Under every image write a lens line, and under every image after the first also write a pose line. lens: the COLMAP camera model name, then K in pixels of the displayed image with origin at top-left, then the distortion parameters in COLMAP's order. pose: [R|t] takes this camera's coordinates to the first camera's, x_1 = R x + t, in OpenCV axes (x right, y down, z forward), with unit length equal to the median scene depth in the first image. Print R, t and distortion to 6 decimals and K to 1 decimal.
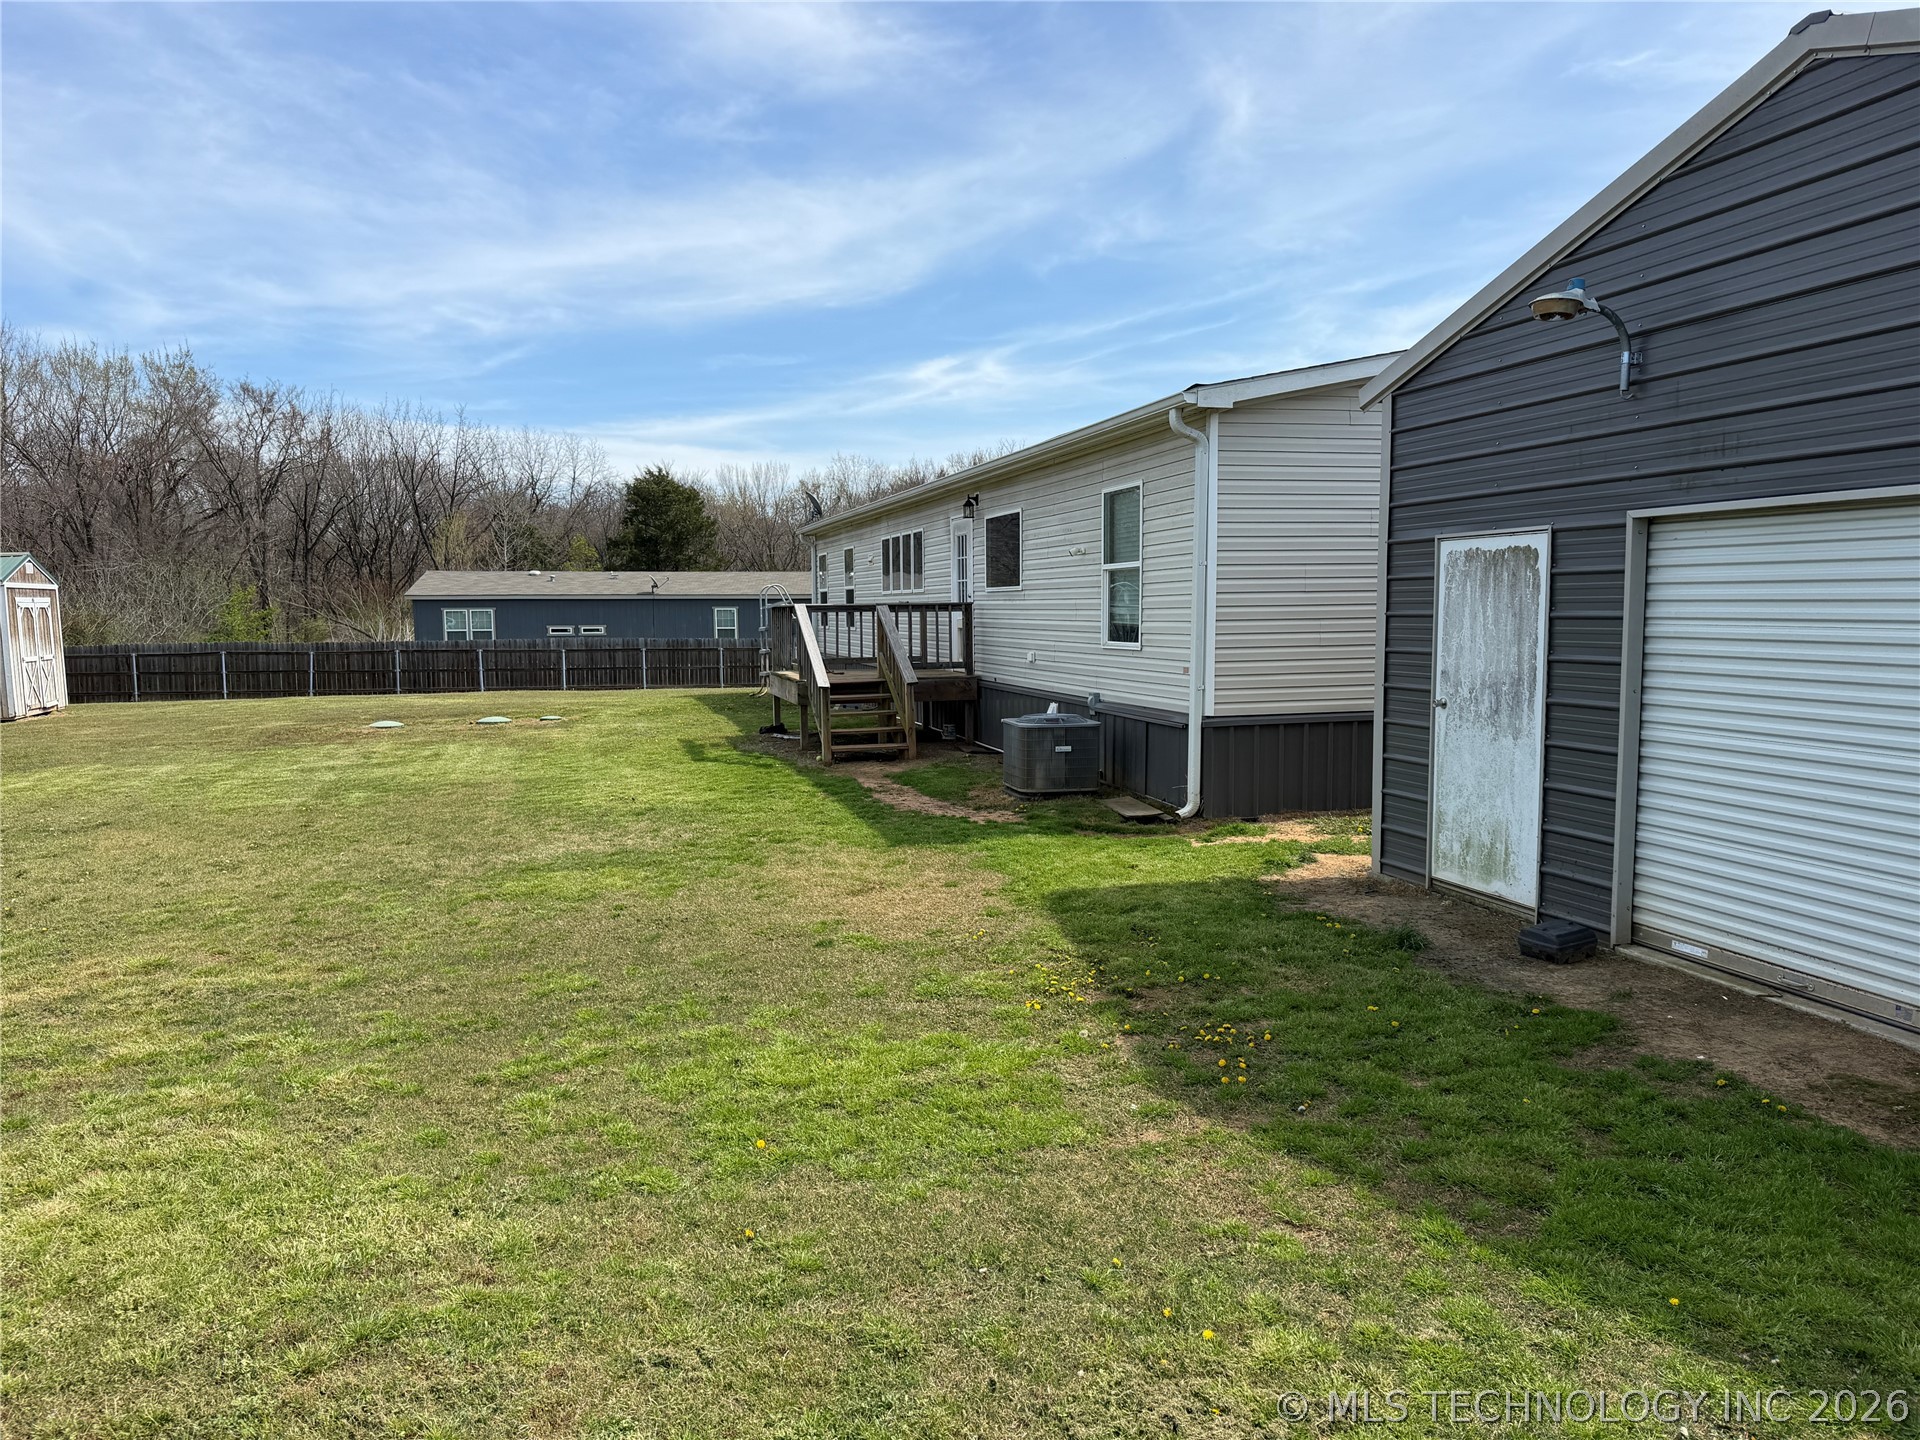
lens RADIAL K [[1326.5, 0, 902.9], [0, 1326.5, 723.9], [0, 0, 1]] dist [0.004836, -0.074800]
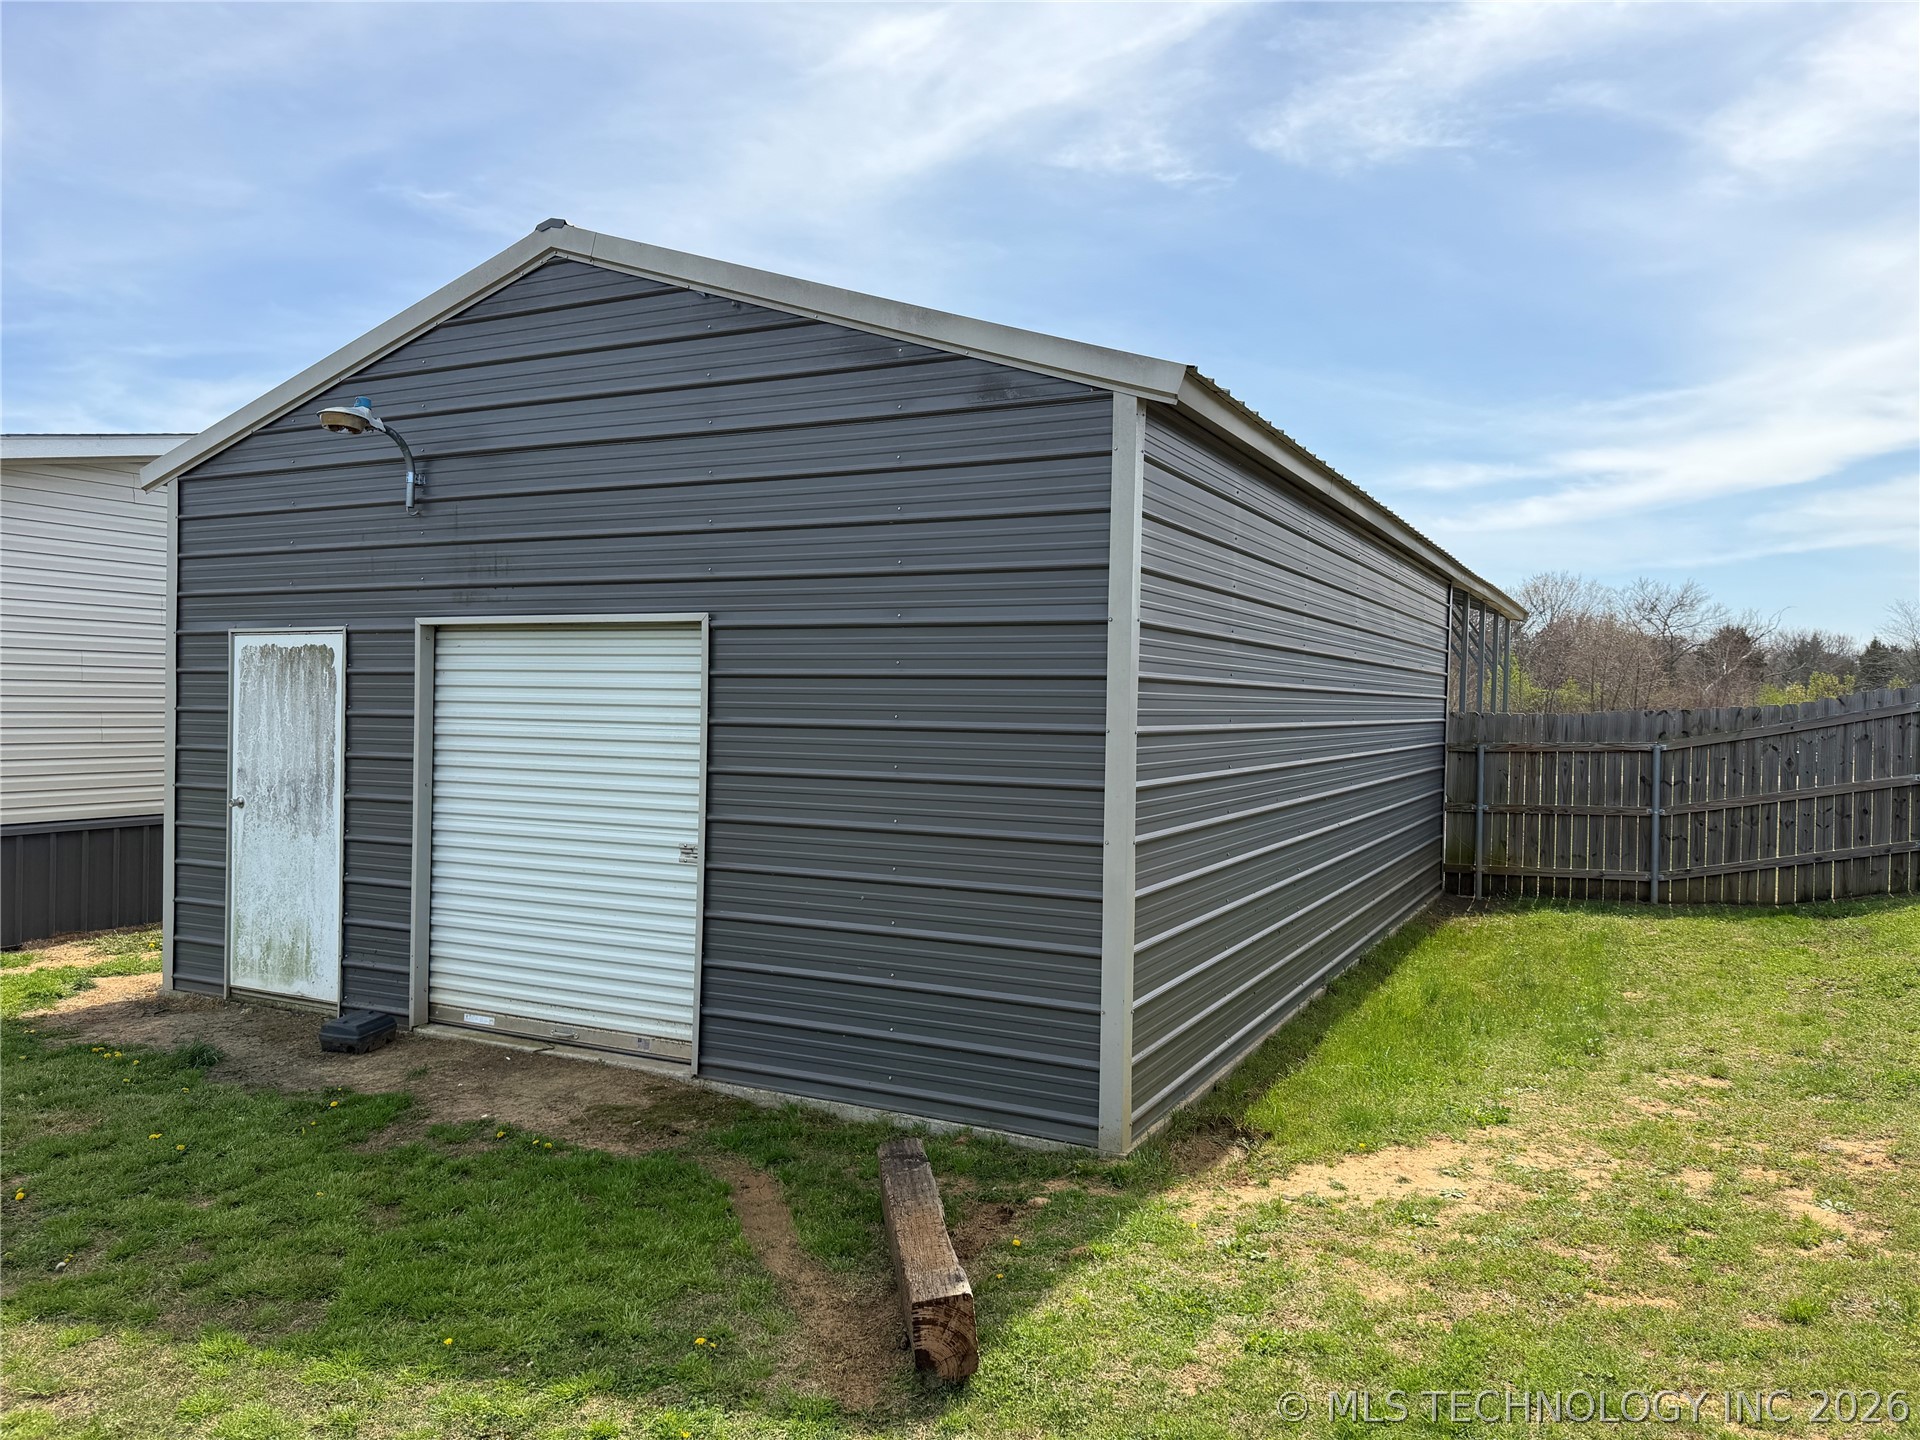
lens RADIAL K [[1358.4, 0, 963.1], [0, 1358.4, 715.6], [0, 0, 1]] dist [0.004756, -0.006459]
pose [[0.652123, 0.013548, 0.757992, -0.000038], [0.044846, 0.997400, -0.056409, 0.000848], [-0.756786, 0.070778, 0.649820, -0.053671]]
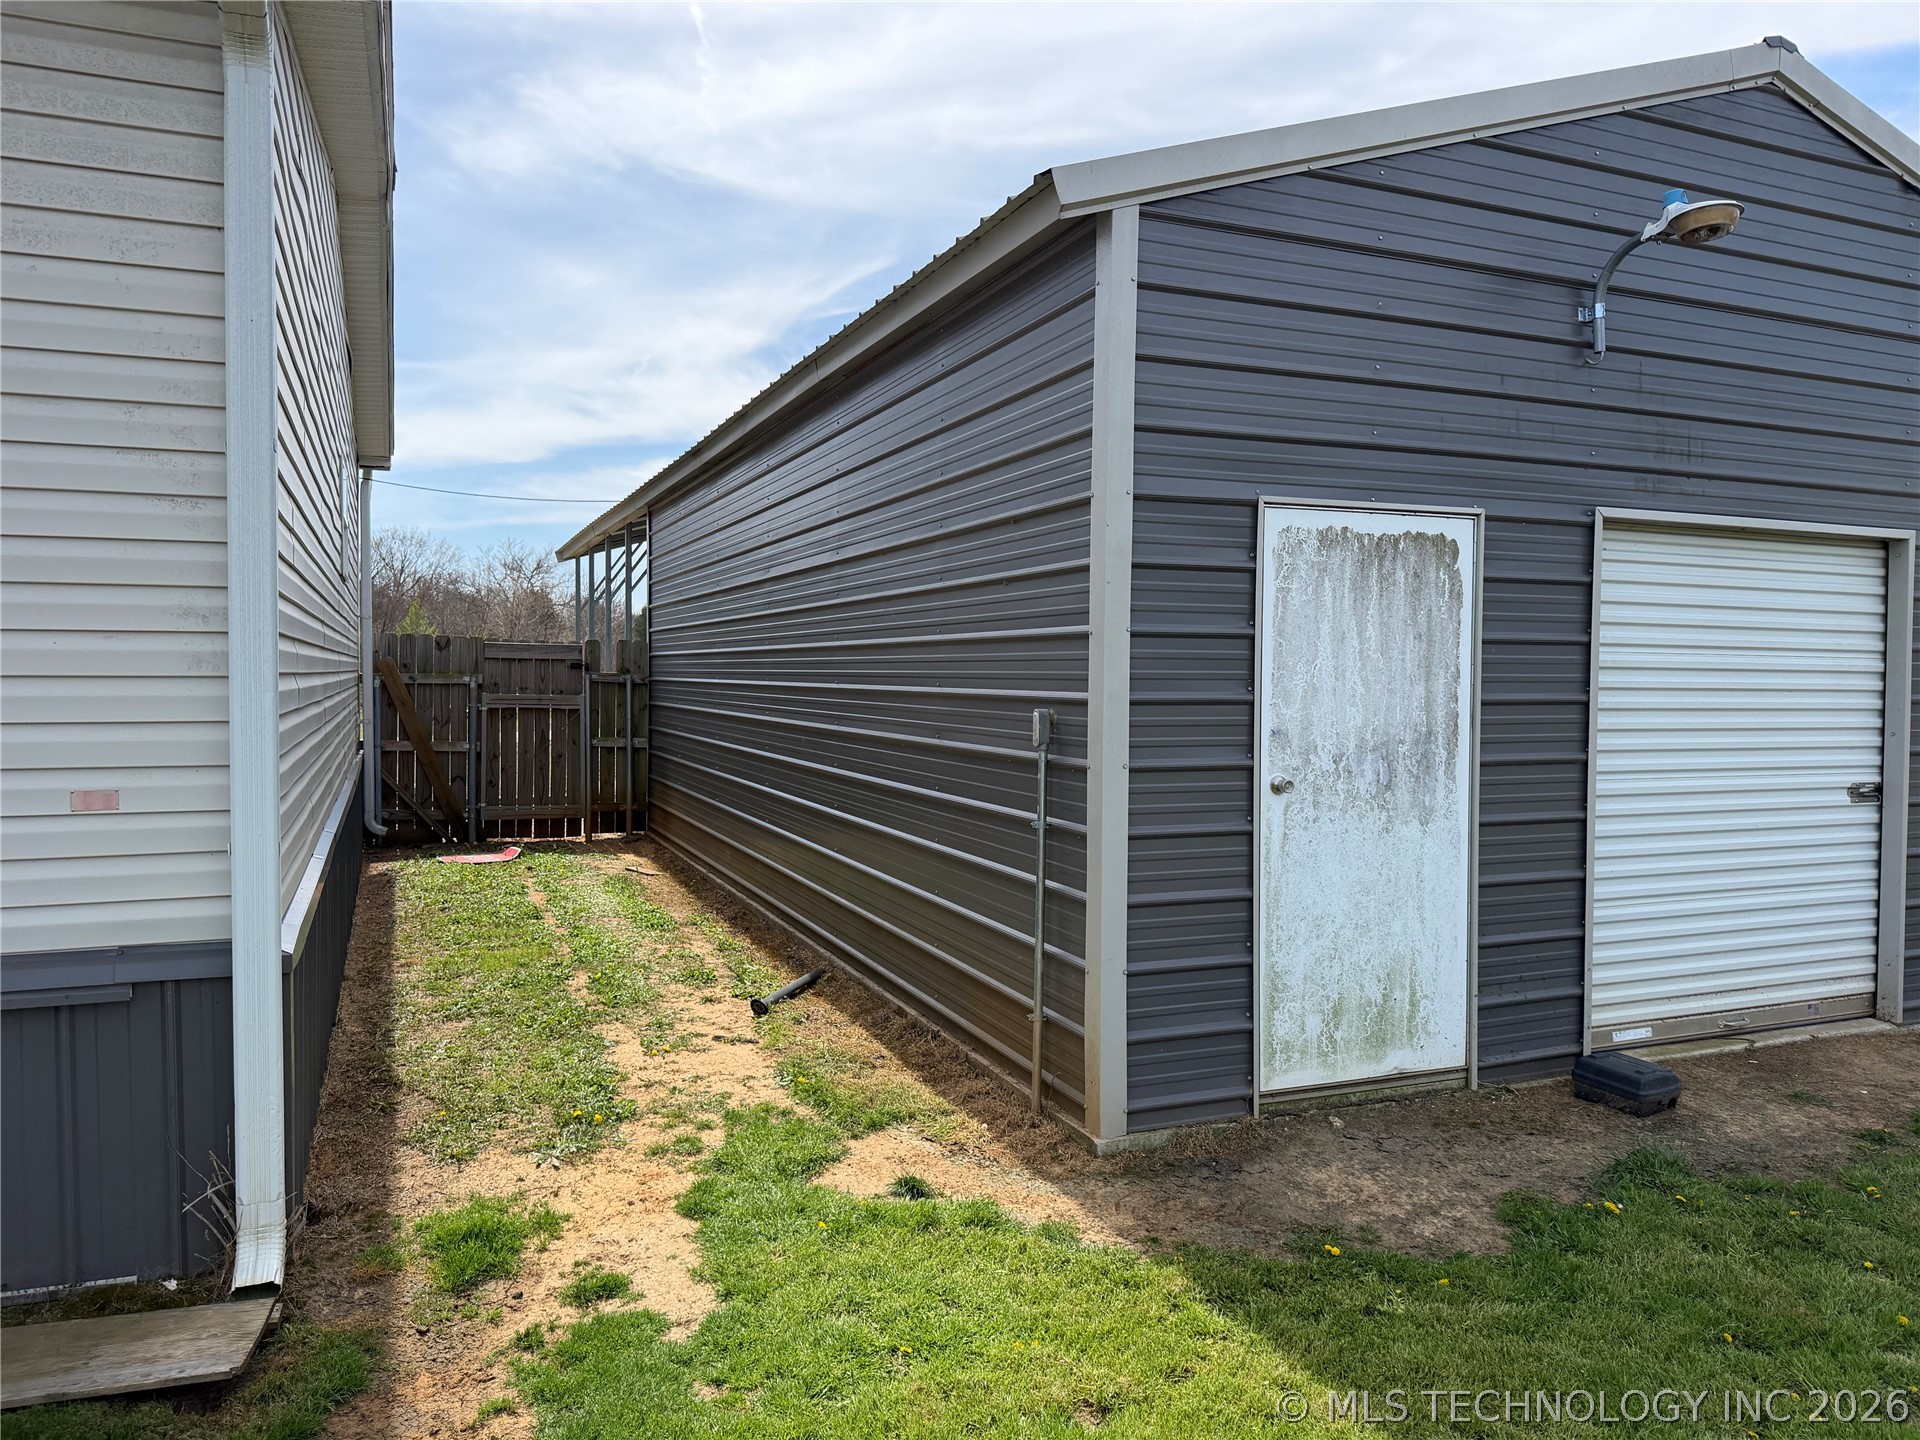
lens RADIAL K [[1344.6, 0, 932.9], [0, 1344.6, 698.1], [0, 0, 1]] dist [0.054054, -0.096859]
pose [[-0.141497, -0.008574, 0.989902, -0.183681], [0.081085, 0.996502, 0.020222, -0.091065], [-0.986612, 0.083128, -0.140307, 1.430173]]
